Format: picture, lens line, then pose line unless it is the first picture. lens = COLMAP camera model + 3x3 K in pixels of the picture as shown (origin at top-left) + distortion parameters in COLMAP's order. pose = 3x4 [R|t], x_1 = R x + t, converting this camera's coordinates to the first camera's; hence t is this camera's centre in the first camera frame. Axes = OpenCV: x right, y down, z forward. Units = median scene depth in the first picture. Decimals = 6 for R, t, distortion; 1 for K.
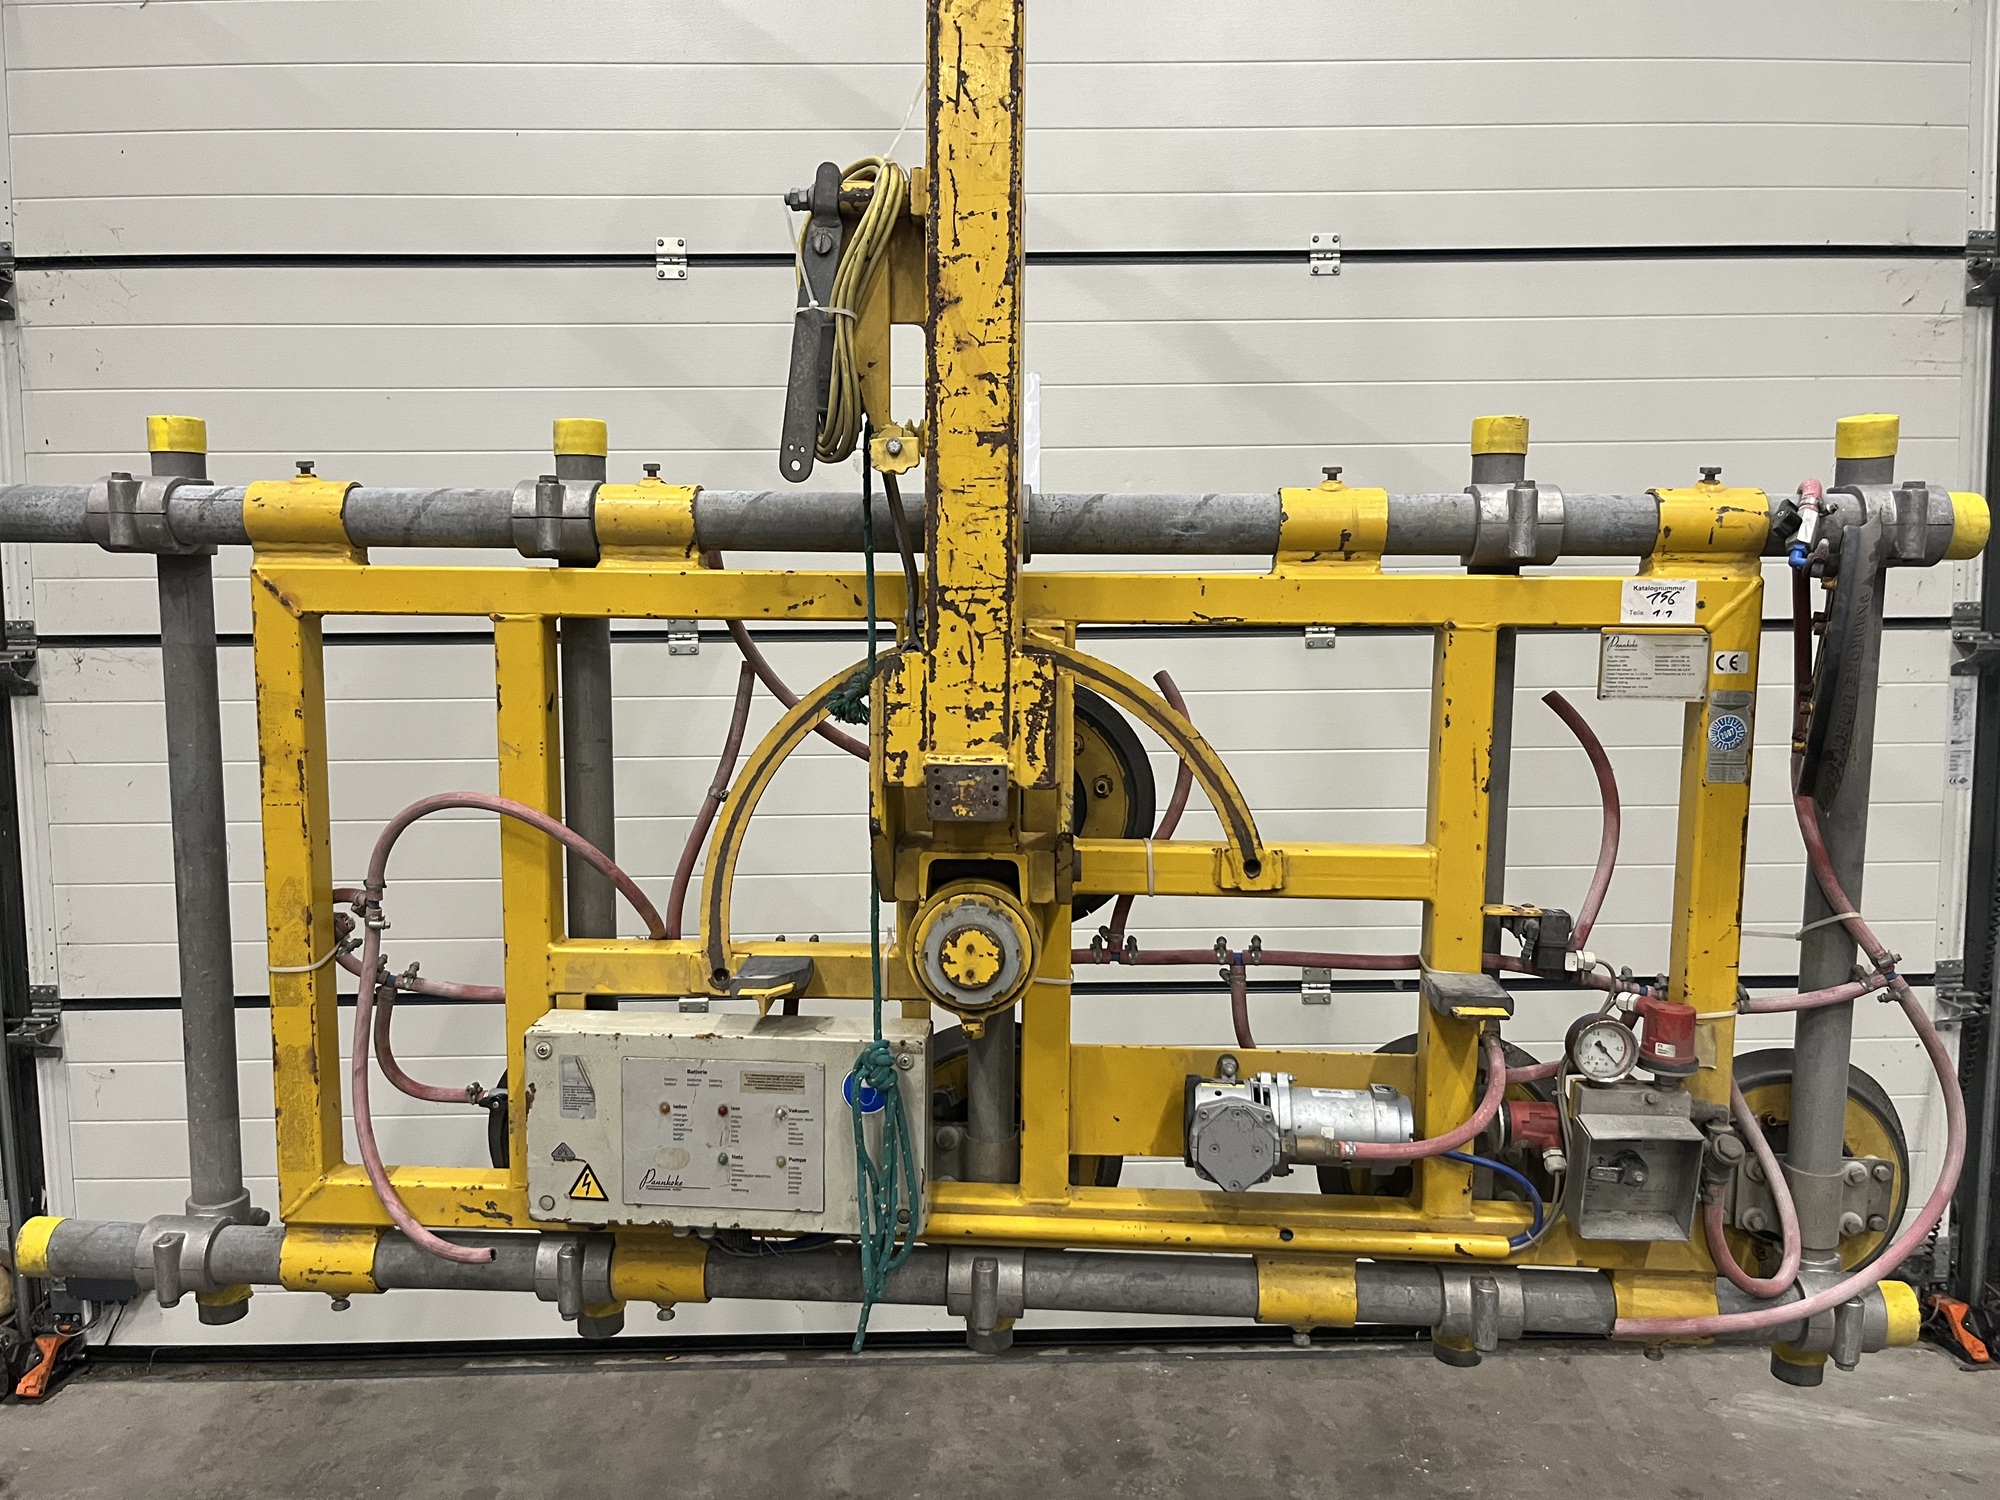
lens RADIAL K [[1510.6, 0, 1002.3], [0, 1510.6, 762.2], [0, 0, 1]] dist [0.018388, -0.011469]
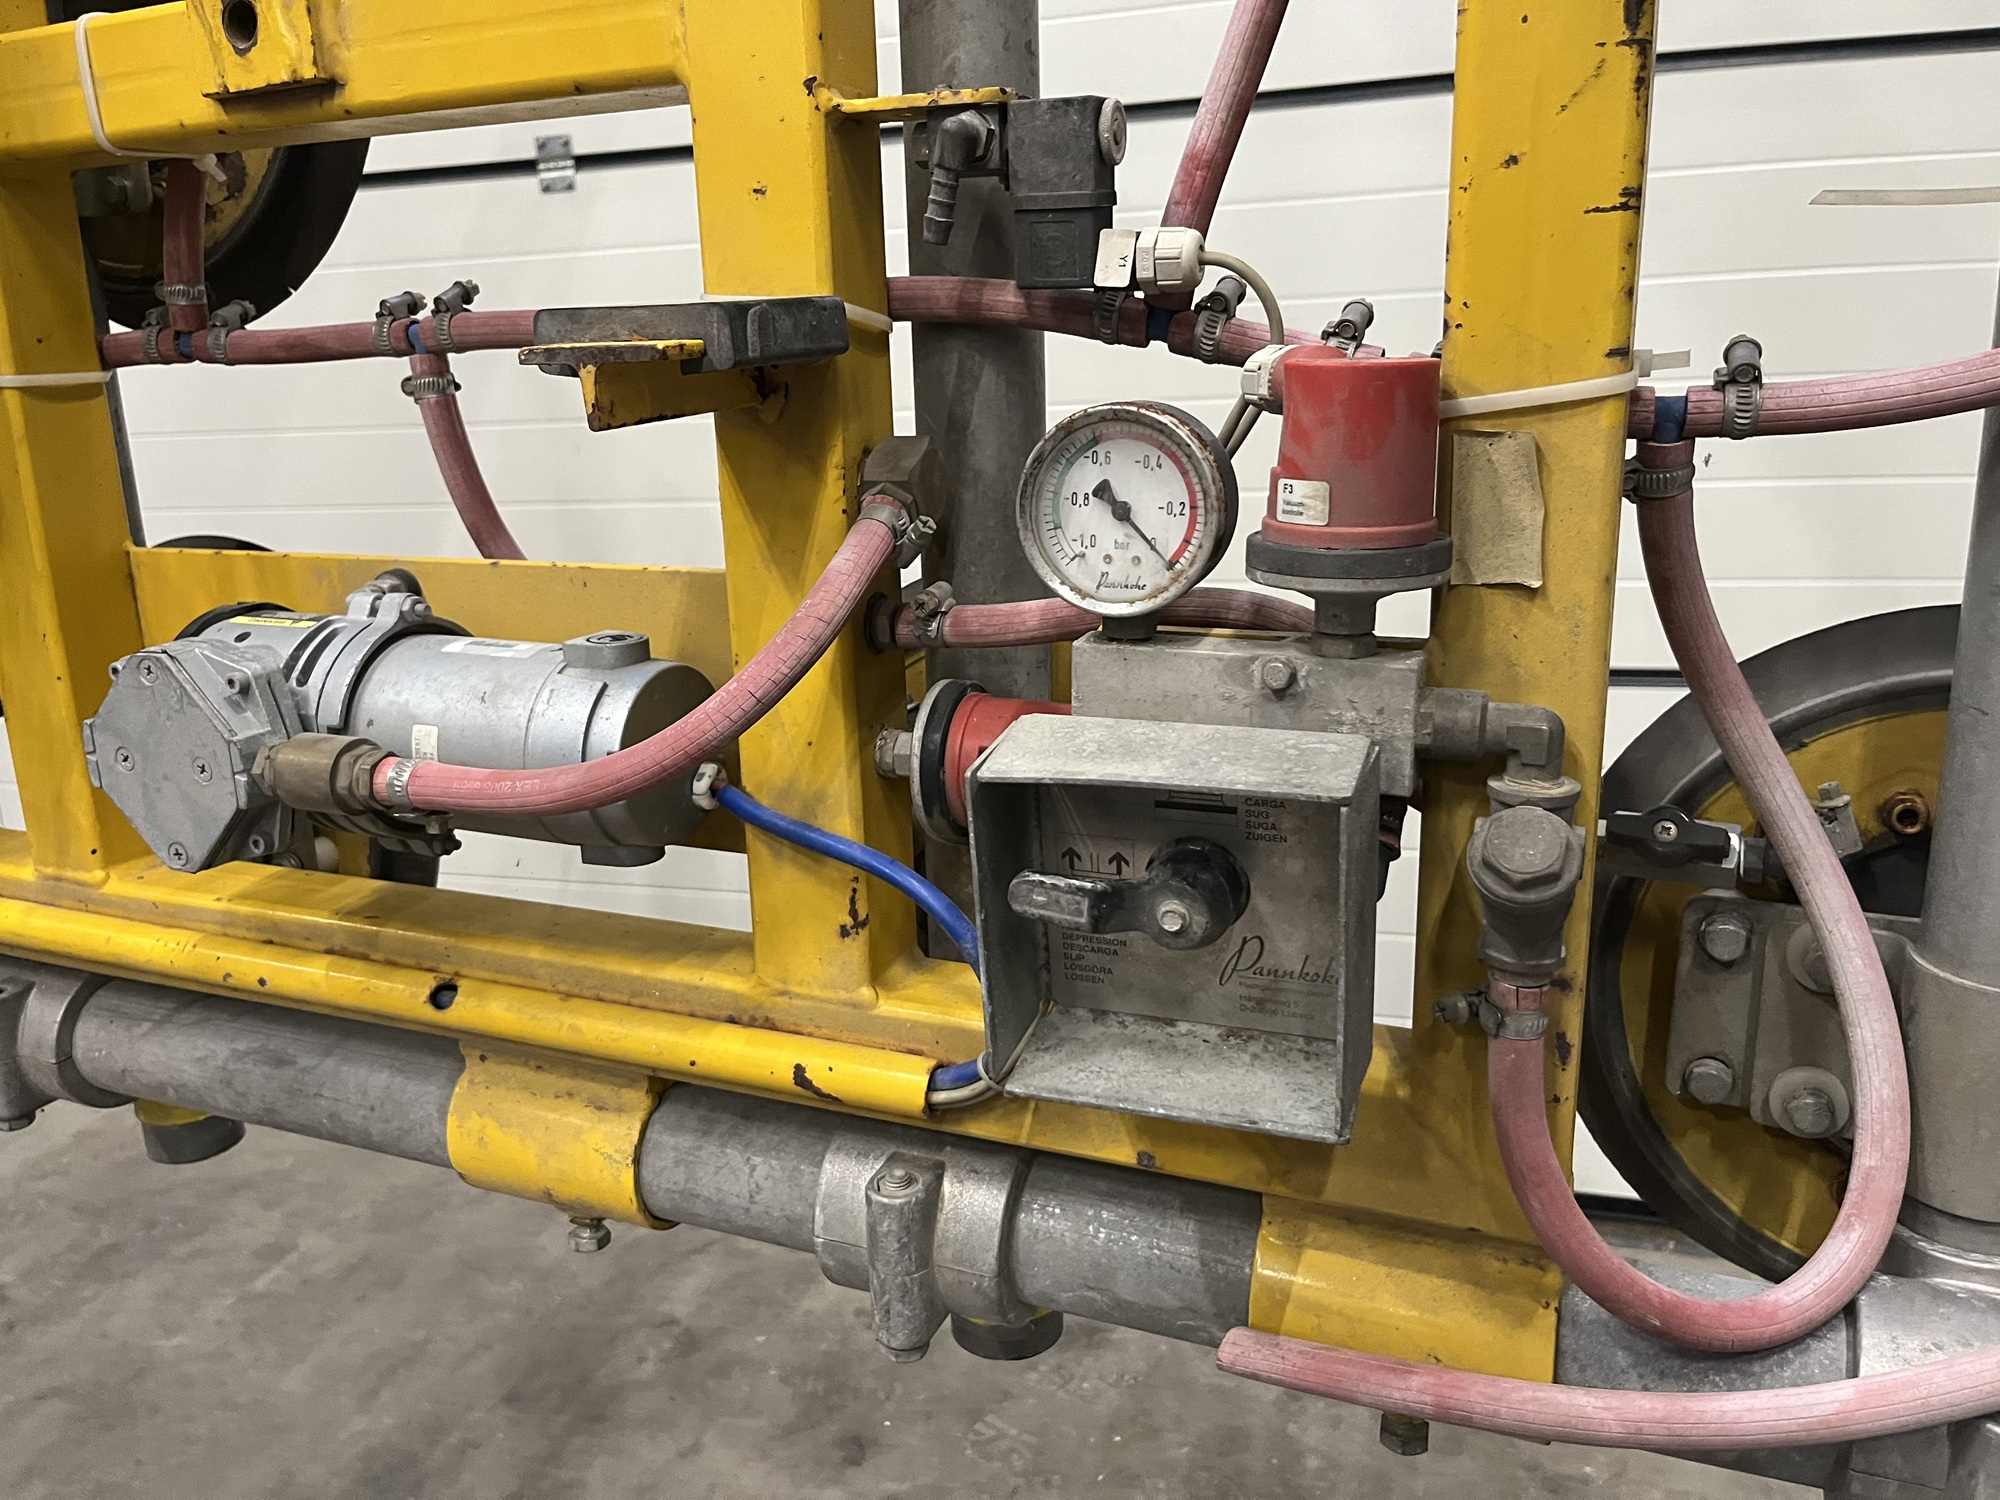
lens RADIAL K [[1510.6, 0, 1005.9], [0, 1510.6, 744.5], [0, 0, 1]] dist [0.018388, -0.011469]
pose [[0.944291, 0.050679, -0.325187, 0.459237], [-0.011090, 0.992412, 0.122460, 0.192034], [0.328926, -0.112031, 0.937687, 0.669943]]
